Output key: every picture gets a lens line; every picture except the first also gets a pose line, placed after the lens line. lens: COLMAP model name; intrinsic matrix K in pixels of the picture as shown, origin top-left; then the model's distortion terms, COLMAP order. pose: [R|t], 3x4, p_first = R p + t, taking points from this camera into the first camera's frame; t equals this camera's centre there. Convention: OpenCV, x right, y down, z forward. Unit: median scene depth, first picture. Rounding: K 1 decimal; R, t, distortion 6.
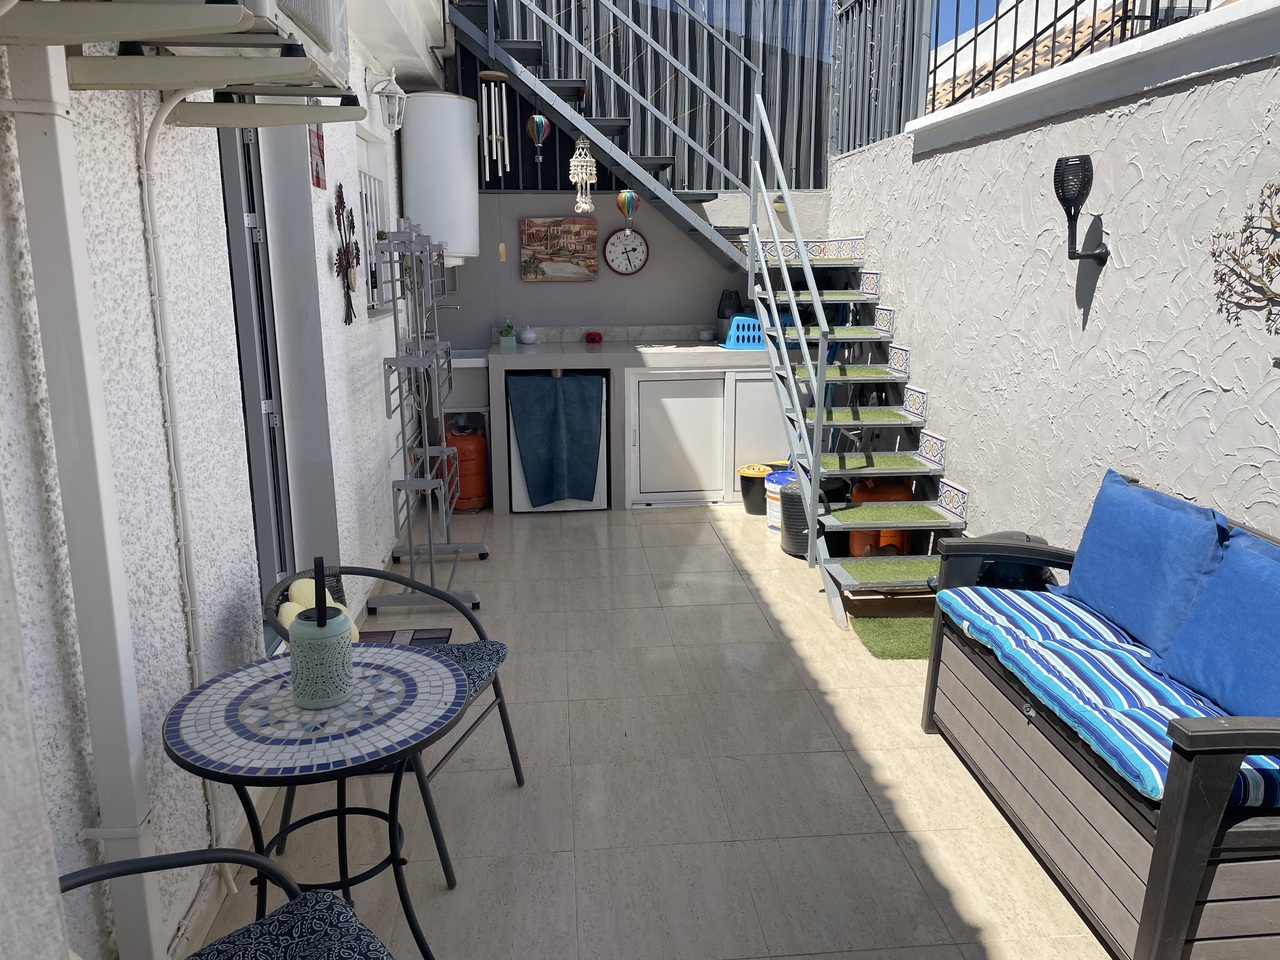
lens RADIAL K [[965.7, 0, 639.1], [0, 965.7, 475.1], [0, 0, 1]] dist [0.100312, -0.129952]
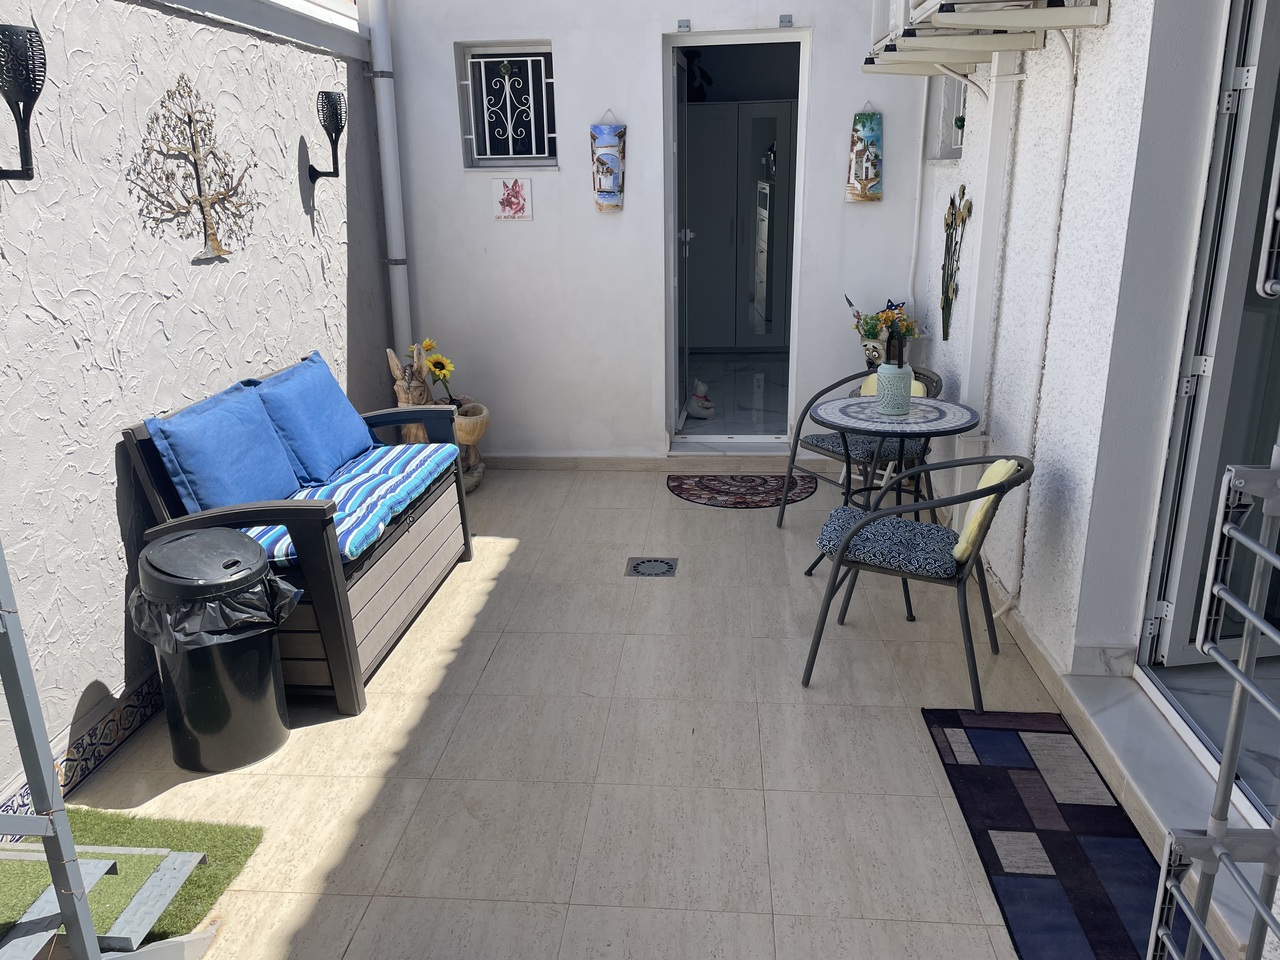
lens RADIAL K [[965.7, 0, 636.6], [0, 965.7, 481.5], [0, 0, 1]] dist [0.100312, -0.129952]
pose [[-0.985245, -0.024820, 0.169340, -0.126573], [0.063714, 0.865120, 0.497502, -0.432608], [-0.158847, 0.500951, -0.850774, 1.994034]]
